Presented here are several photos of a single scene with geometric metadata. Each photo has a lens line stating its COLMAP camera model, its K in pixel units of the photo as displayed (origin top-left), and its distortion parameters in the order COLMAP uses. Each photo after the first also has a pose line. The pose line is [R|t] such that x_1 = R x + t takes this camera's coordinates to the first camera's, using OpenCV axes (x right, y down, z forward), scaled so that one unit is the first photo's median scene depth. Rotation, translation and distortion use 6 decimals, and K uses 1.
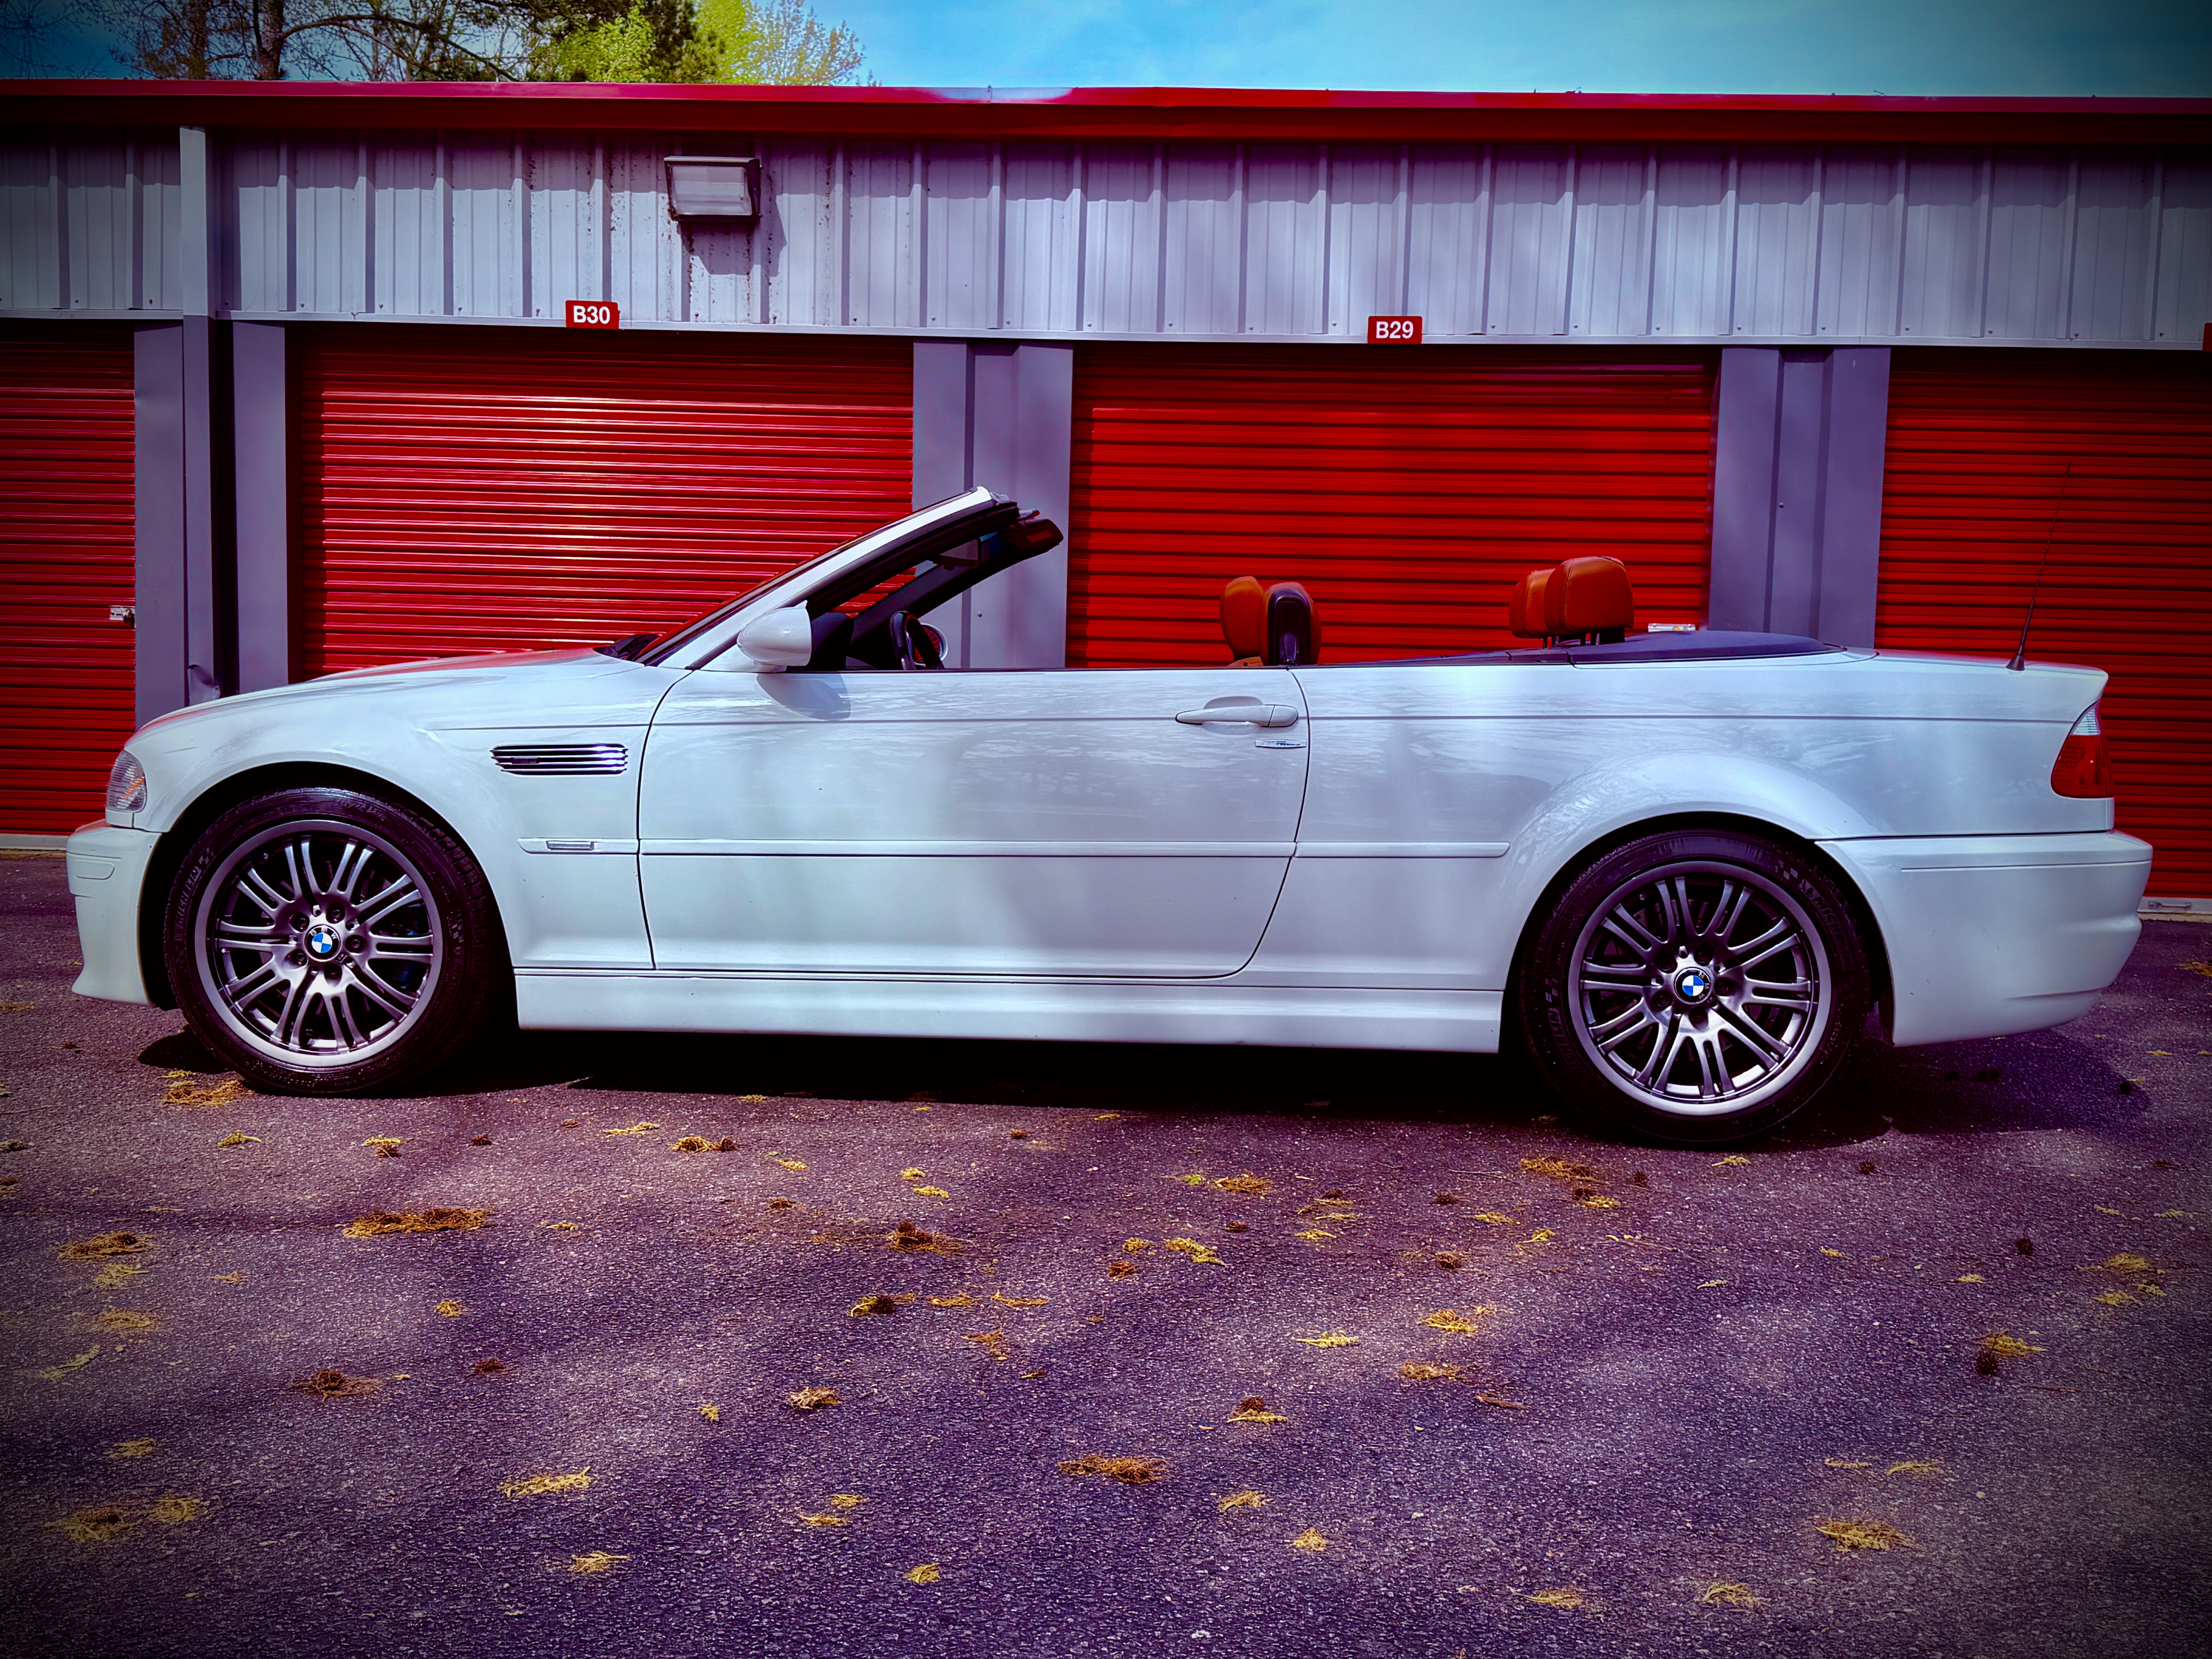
lens RADIAL K [[2236.3, 0, 1106.0], [0, 2236.3, 829.5], [0, 0, 1]] dist [0.198068, -0.522216]
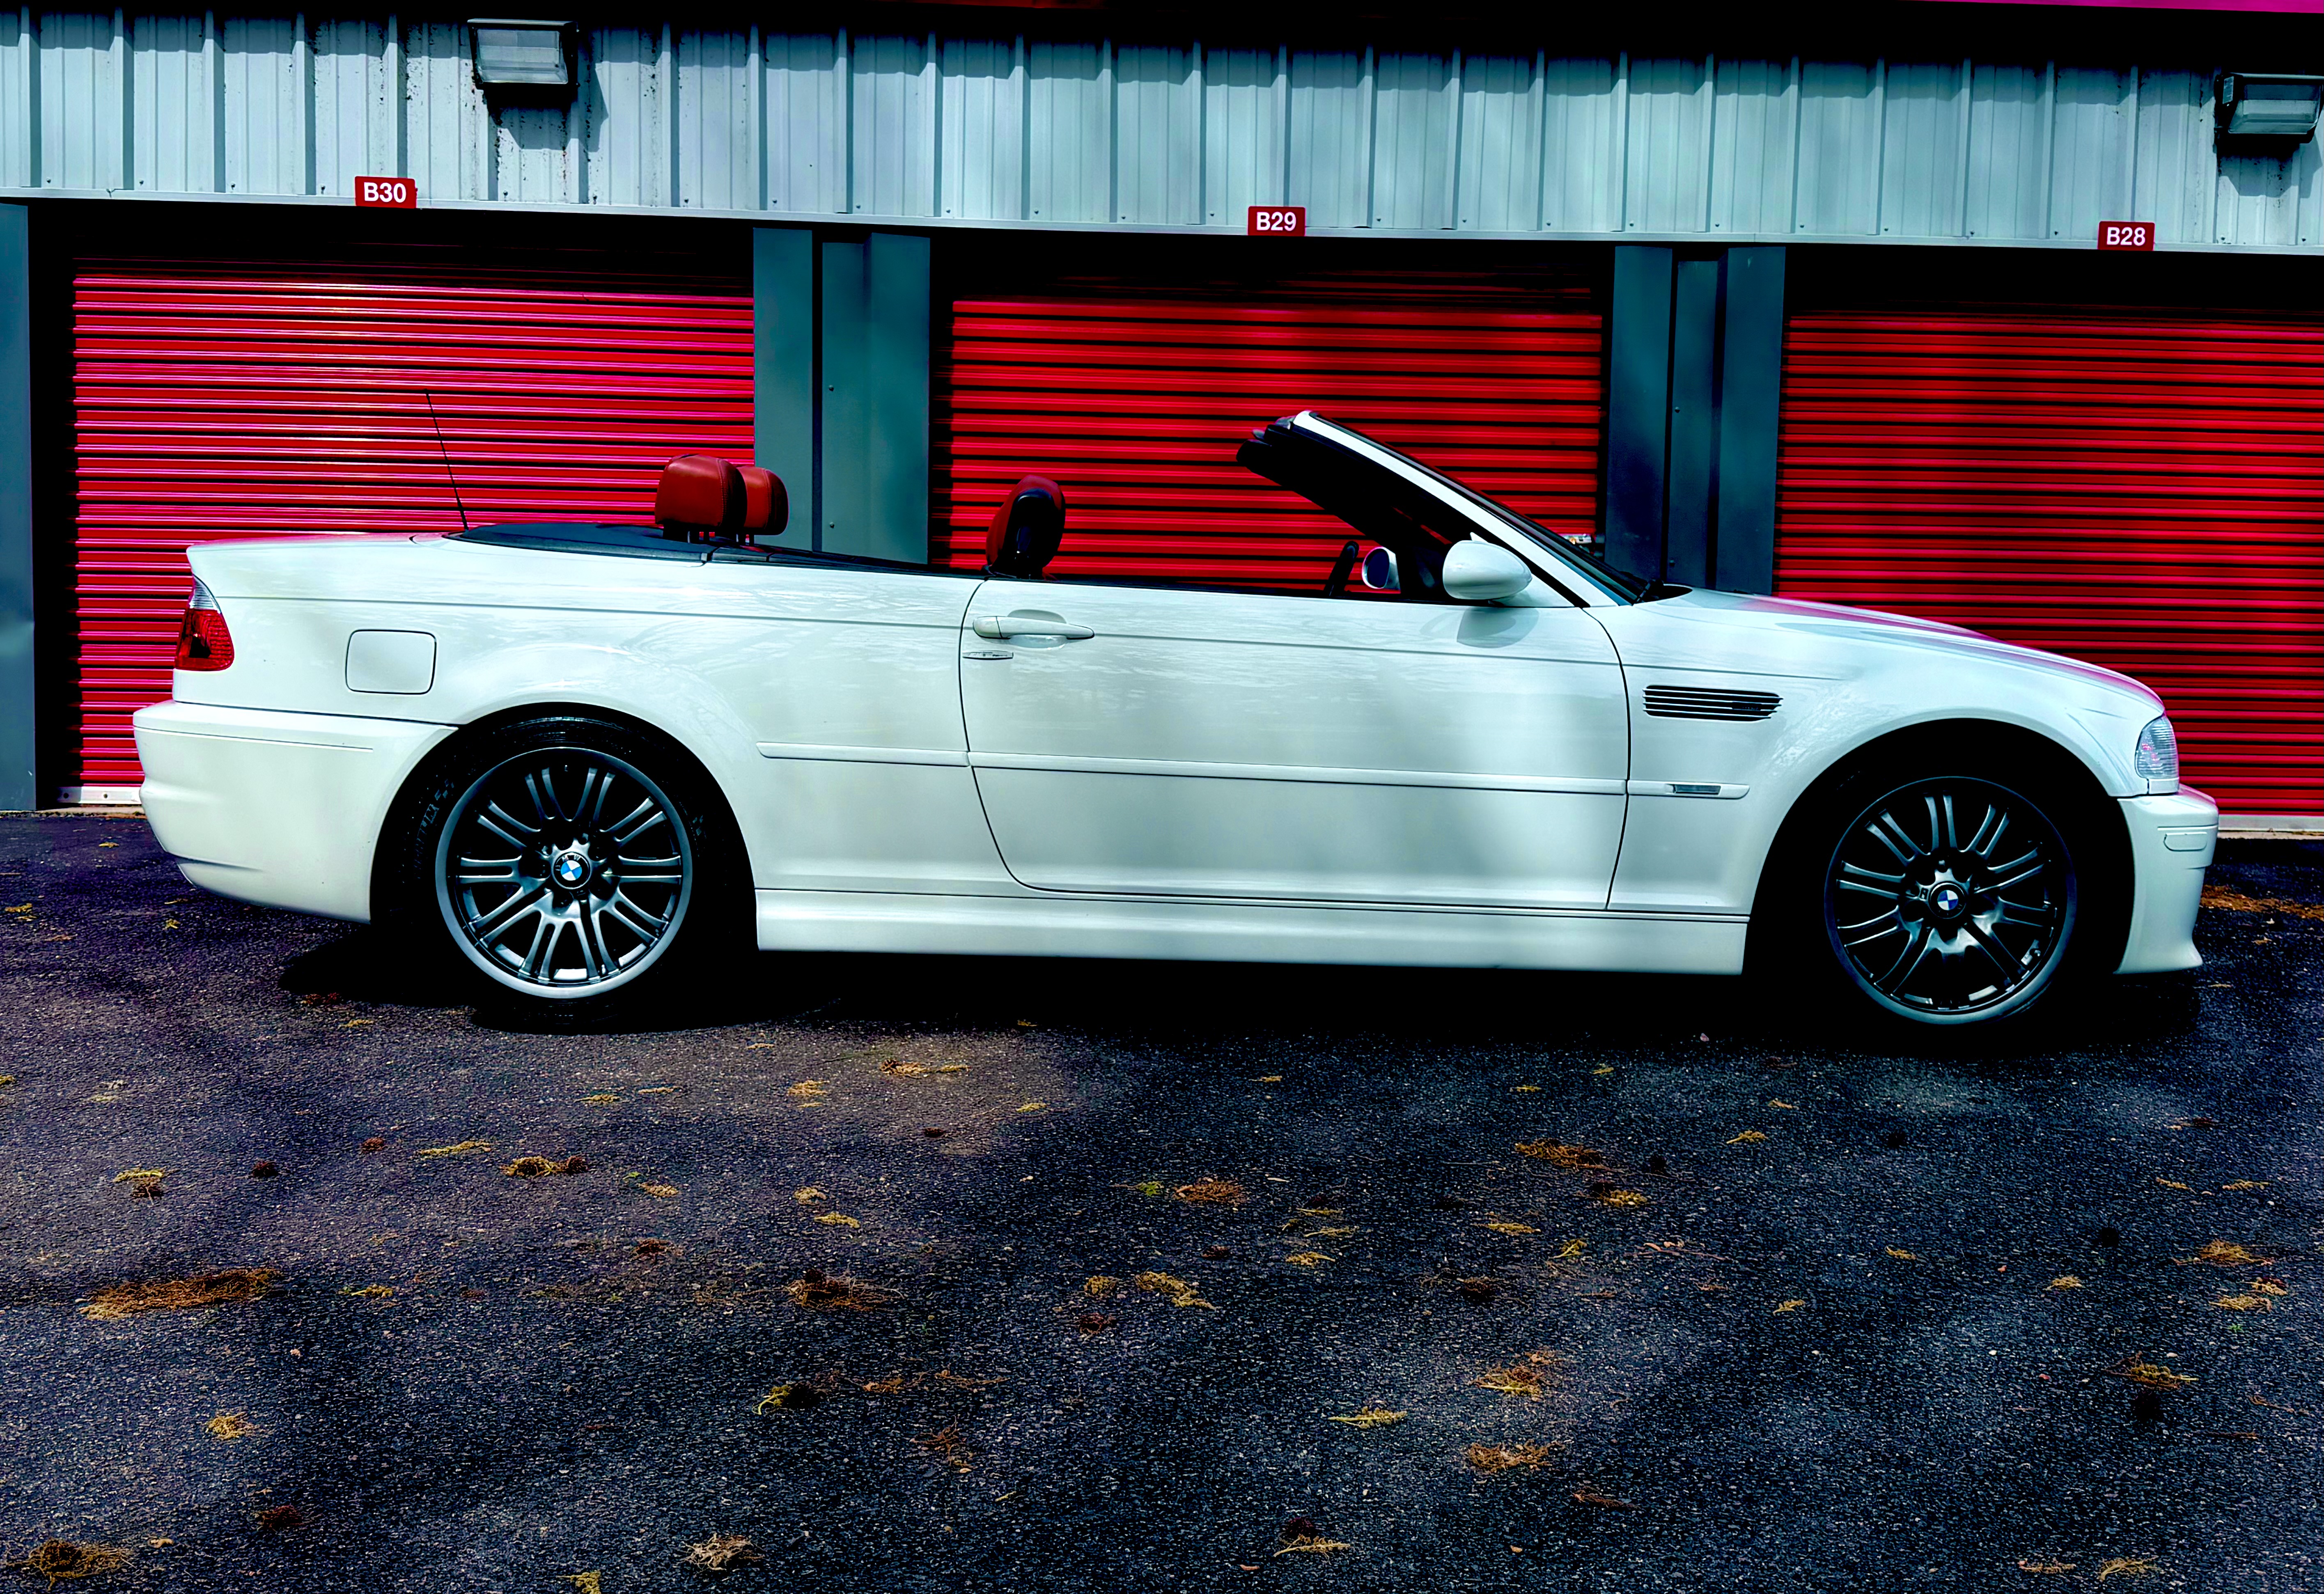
lens RADIAL K [[2203.0, 0, 1168.2], [0, 2203.0, 708.3], [0, 0, 1]] dist [0.197820, -0.494142]
pose [[0.993309, -0.013579, 0.114690, -0.040937], [0.015362, 0.999774, -0.014680, -0.009884], [-0.114465, 0.016344, 0.993293, 0.149862]]
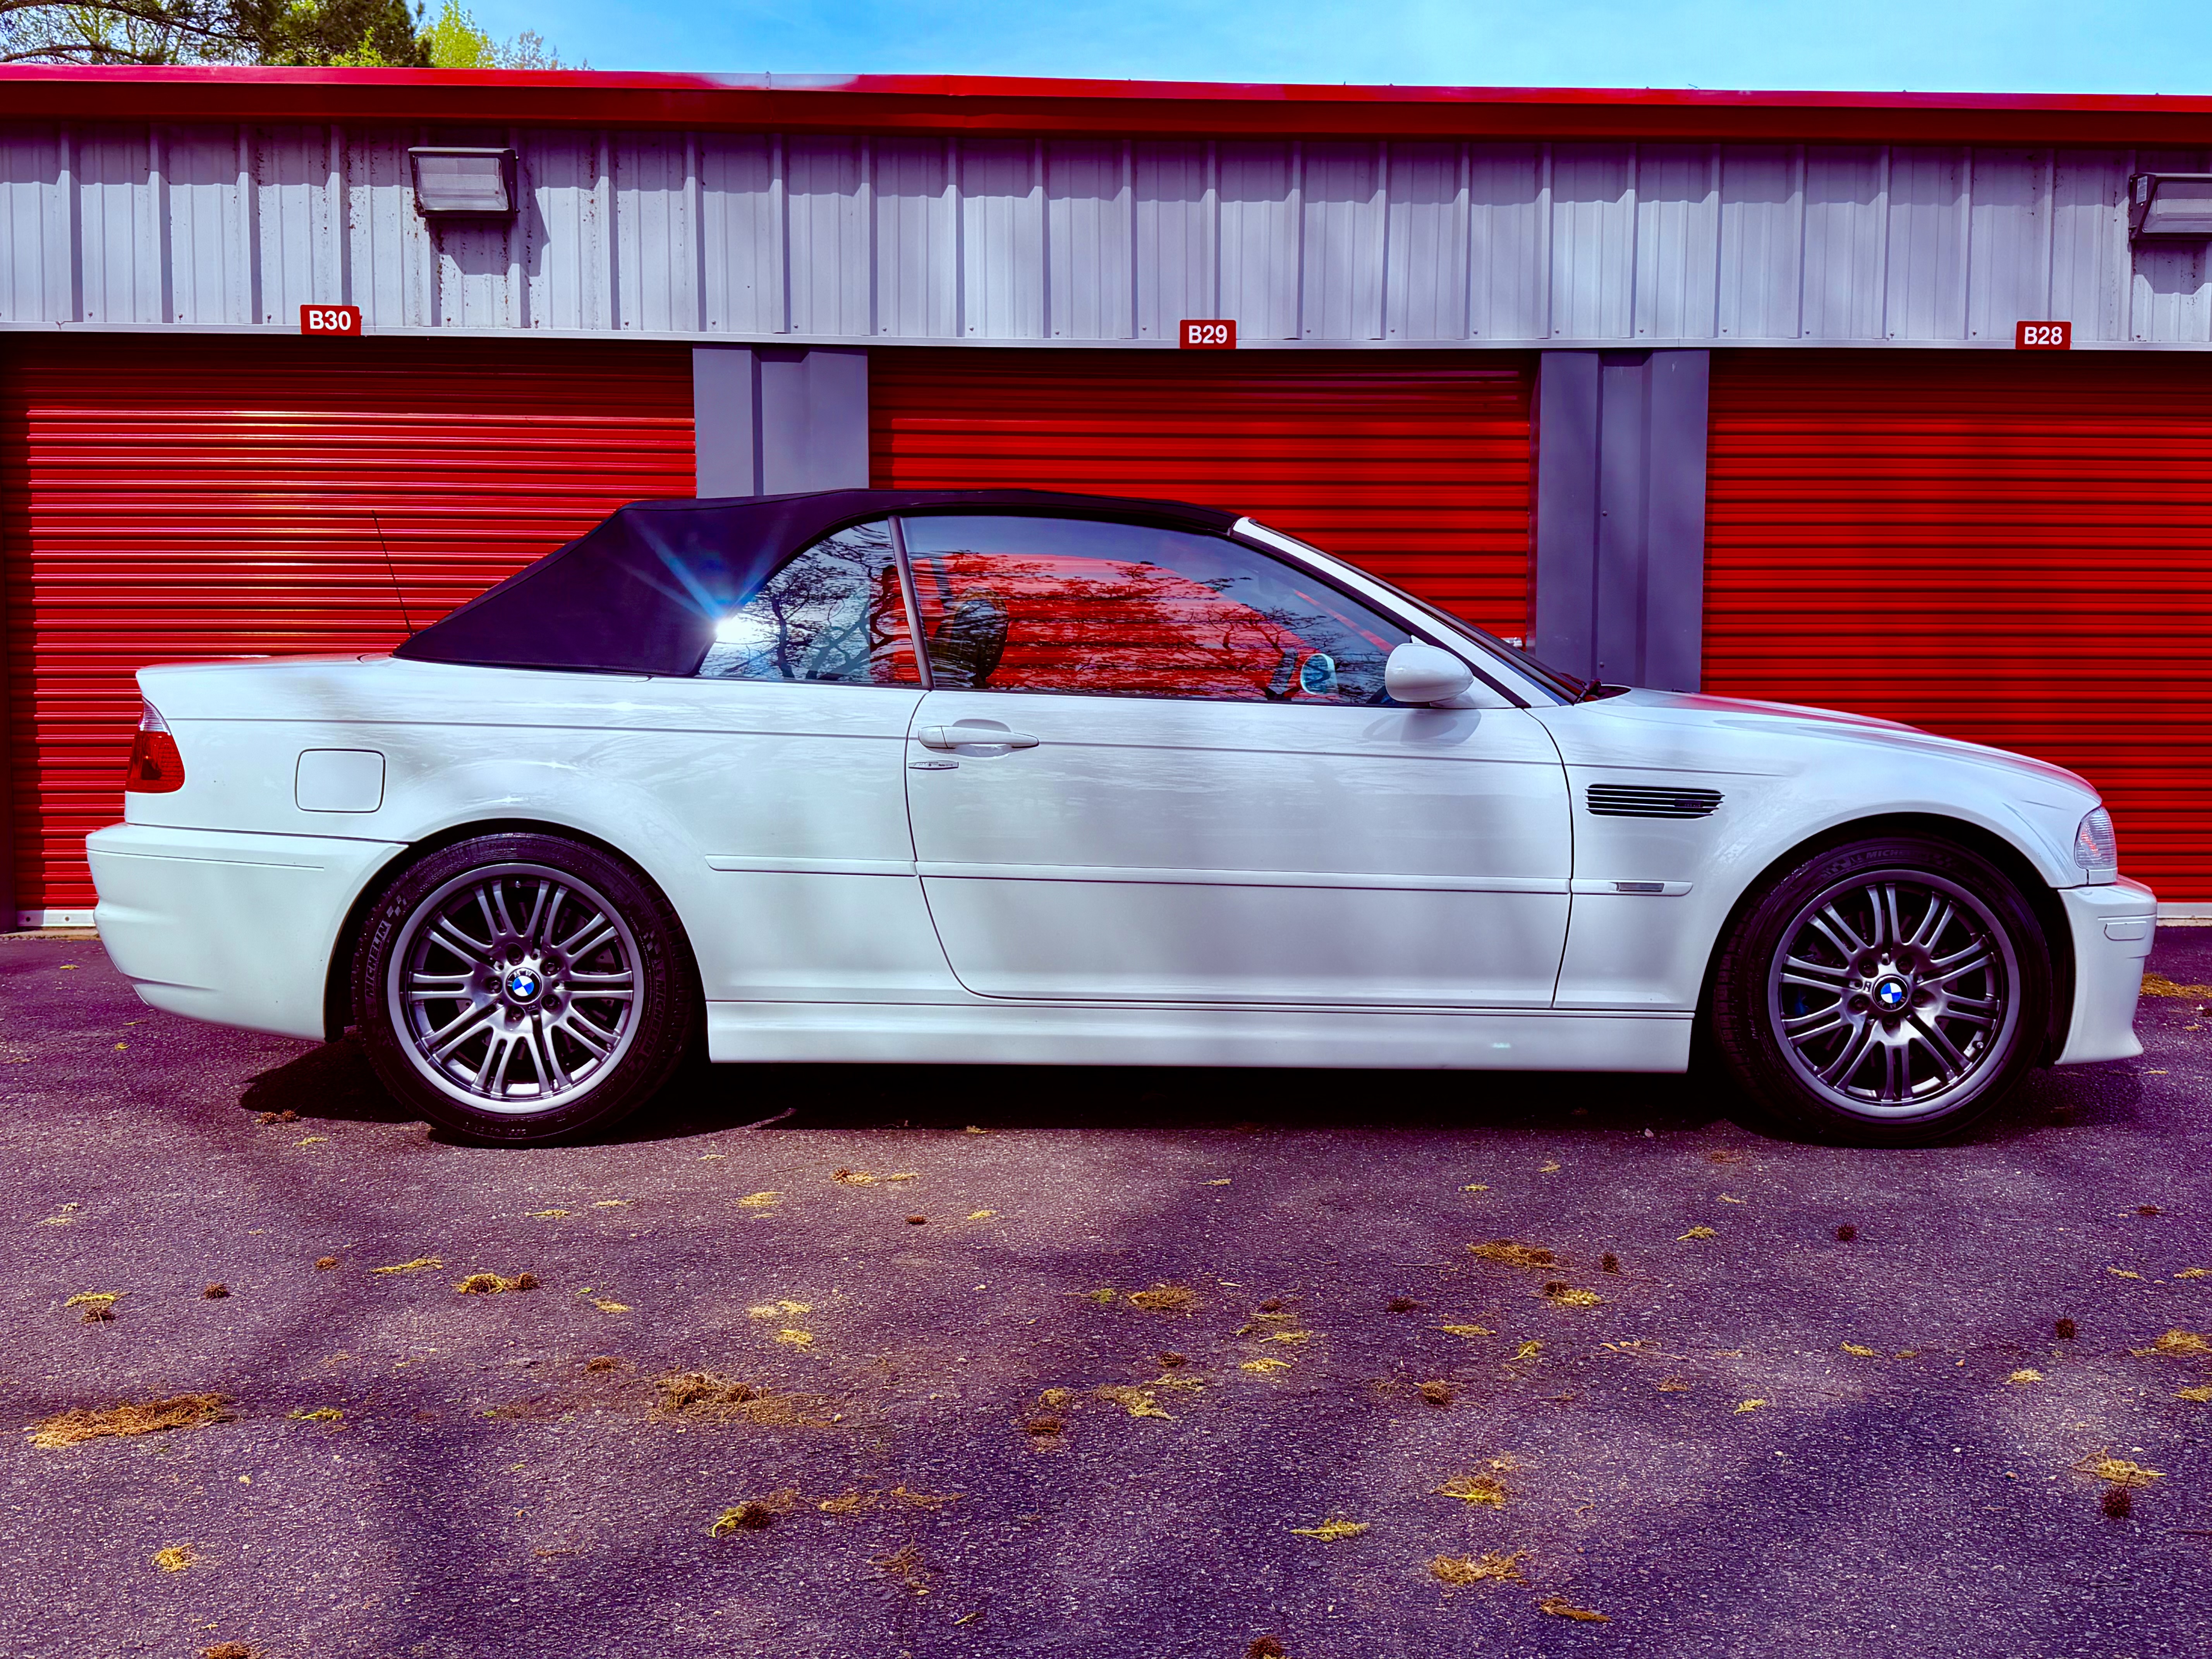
lens RADIAL K [[2125.4, 0, 1106.0], [0, 2125.4, 829.5], [0, 0, 1]] dist [0.194097, -0.468015]
pose [[0.992944, -0.030639, 0.114560, -0.040251], [0.031848, 0.999454, -0.008741, -0.009614], [-0.114230, 0.012328, 0.993378, 0.177288]]
